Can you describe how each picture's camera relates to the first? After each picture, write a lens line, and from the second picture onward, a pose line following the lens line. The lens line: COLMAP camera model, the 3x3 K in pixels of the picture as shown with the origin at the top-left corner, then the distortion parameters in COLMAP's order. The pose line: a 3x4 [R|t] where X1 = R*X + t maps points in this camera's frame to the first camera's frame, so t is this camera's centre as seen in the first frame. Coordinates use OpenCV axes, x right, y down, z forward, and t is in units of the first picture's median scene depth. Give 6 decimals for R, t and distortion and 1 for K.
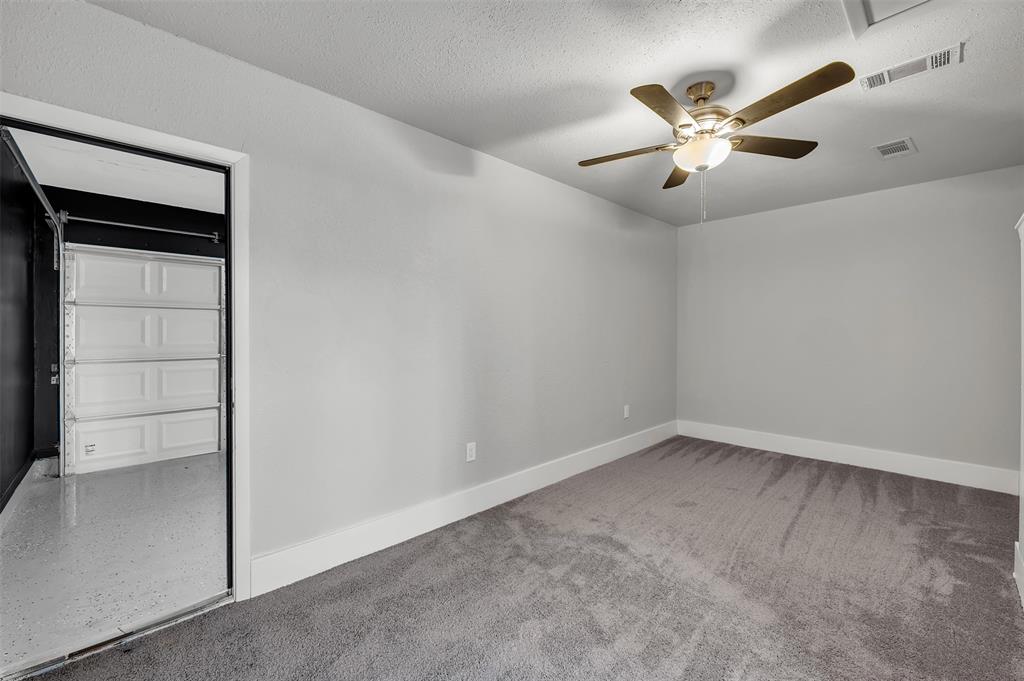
lens RADIAL K [[413.1, 0, 512.8], [0, 413.1, 335.1], [0, 0, 1]] dist [-0.001834, 0.000231]
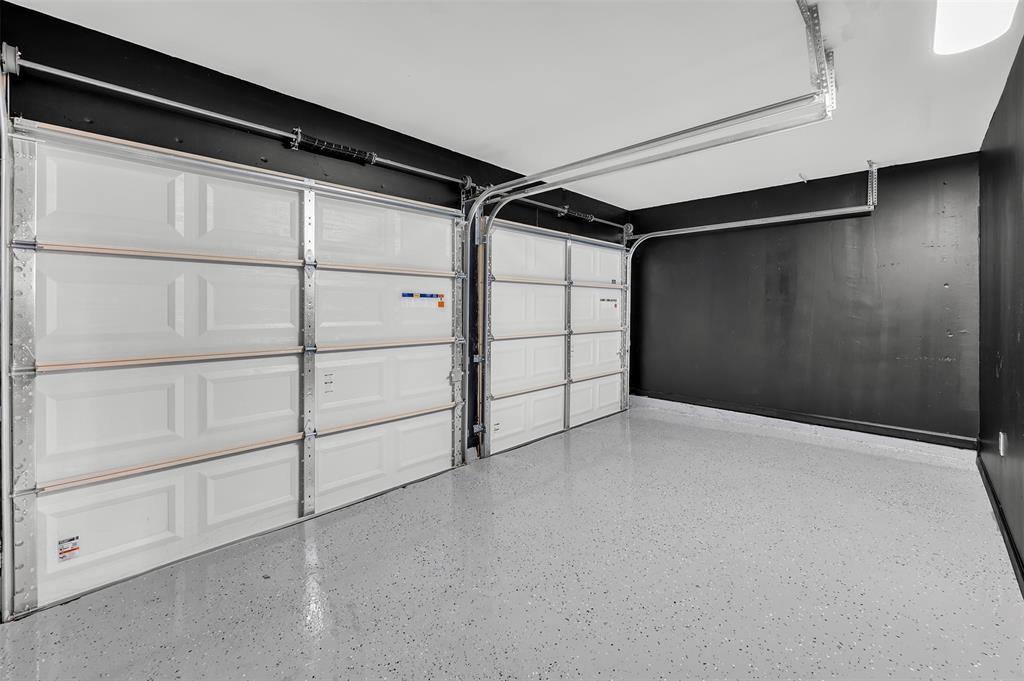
lens RADIAL K [[413.1, 0, 502.6], [0, 413.1, 313.9], [0, 0, 1]] dist [-0.001834, 0.000231]
pose [[0.999647, -0.002434, 0.026438, -0.493980], [0.002428, 0.999997, 0.000261, 0.001554], [-0.026439, -0.000197, 0.999650, 0.470240]]
